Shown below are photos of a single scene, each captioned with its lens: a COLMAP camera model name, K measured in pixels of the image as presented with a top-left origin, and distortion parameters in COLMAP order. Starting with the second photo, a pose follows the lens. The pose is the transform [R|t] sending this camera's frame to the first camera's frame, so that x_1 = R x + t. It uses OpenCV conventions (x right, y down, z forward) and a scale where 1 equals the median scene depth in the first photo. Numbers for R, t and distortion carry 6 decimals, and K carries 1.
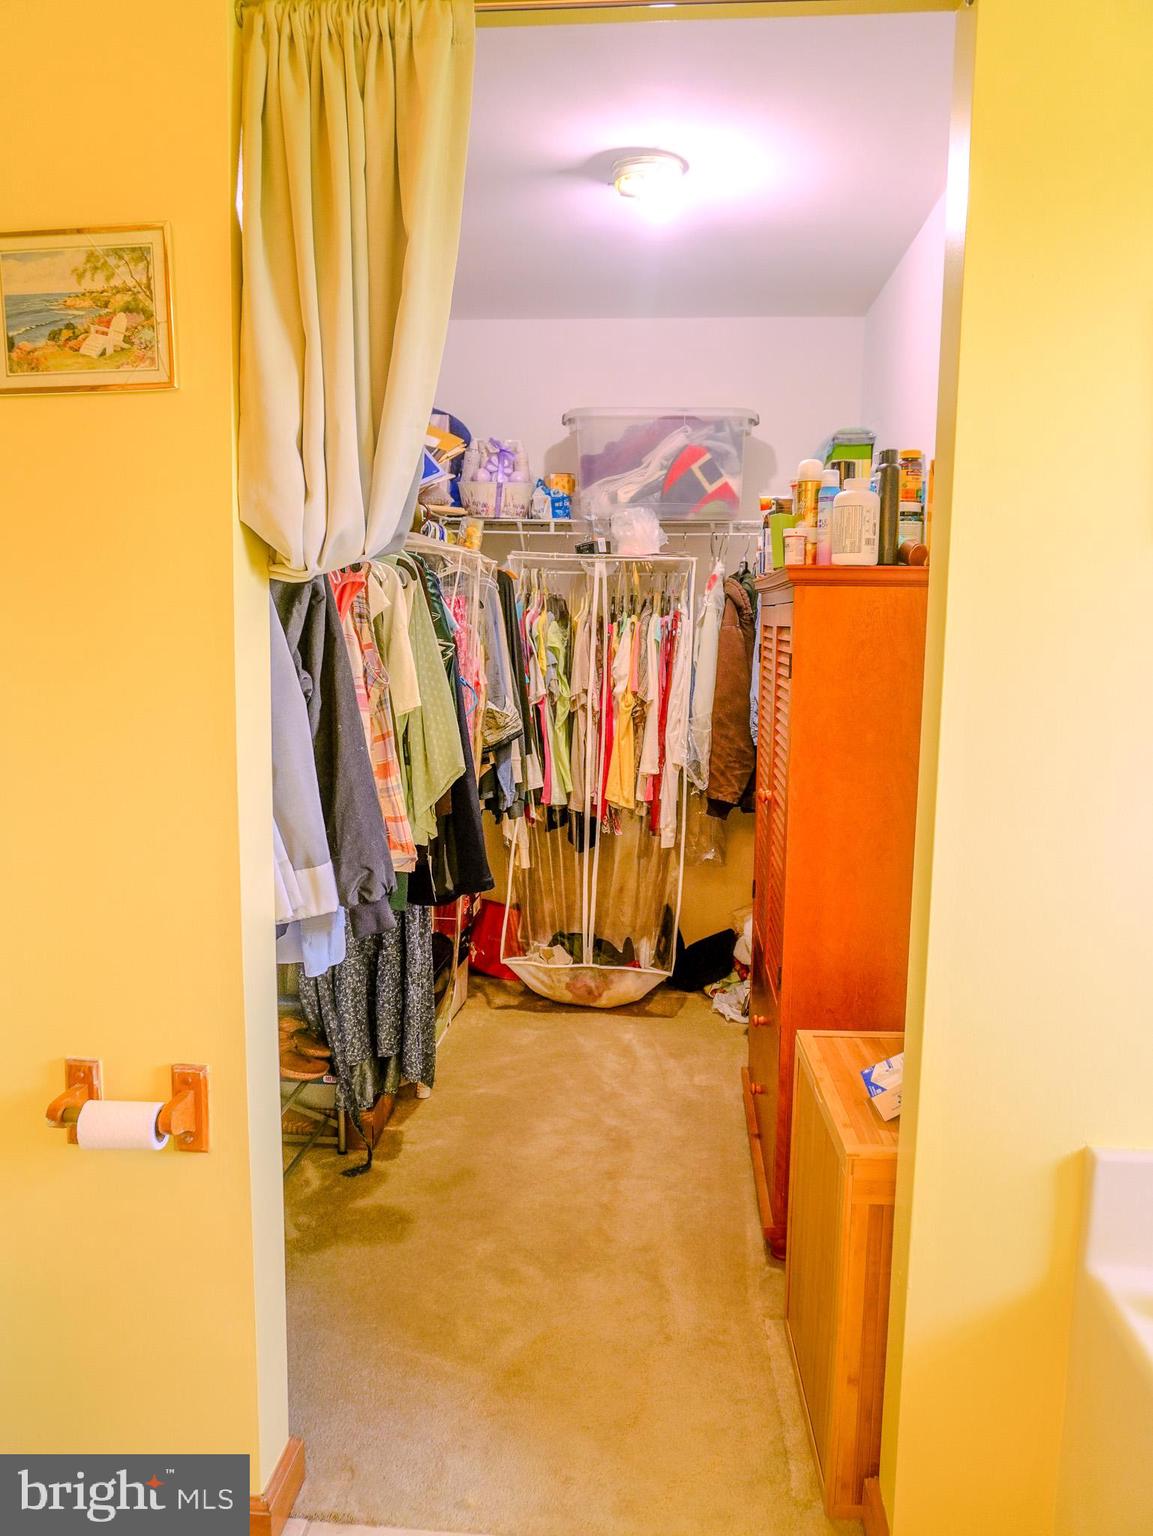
lens RADIAL K [[1168.6, 0, 576.5], [0, 1168.6, 768.0], [0, 0, 1]] dist [-0.051766, 0.049211]
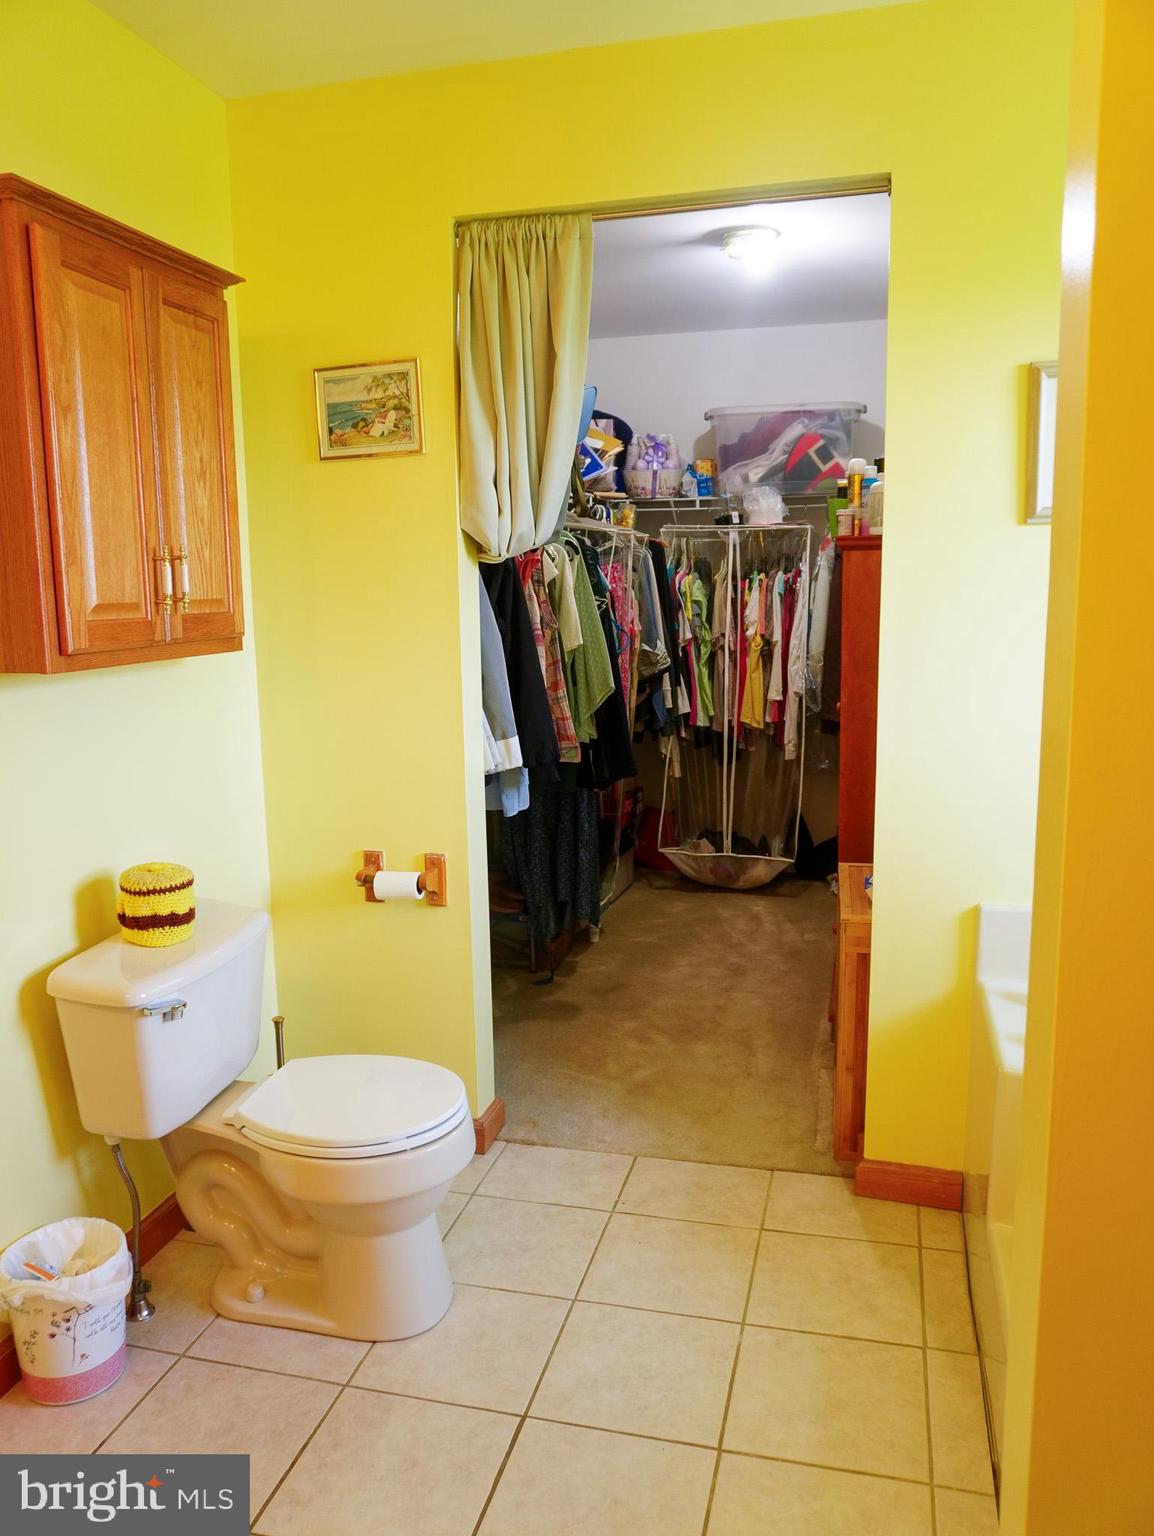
lens RADIAL K [[1168.6, 0, 577.0], [0, 1168.6, 768.0], [0, 0, 1]] dist [-0.051766, 0.049211]
pose [[0.985040, -0.002931, -0.172304, 0.084633], [0.009111, 0.999343, 0.035089, 0.038988], [0.172088, -0.036134, 0.984419, -0.329886]]
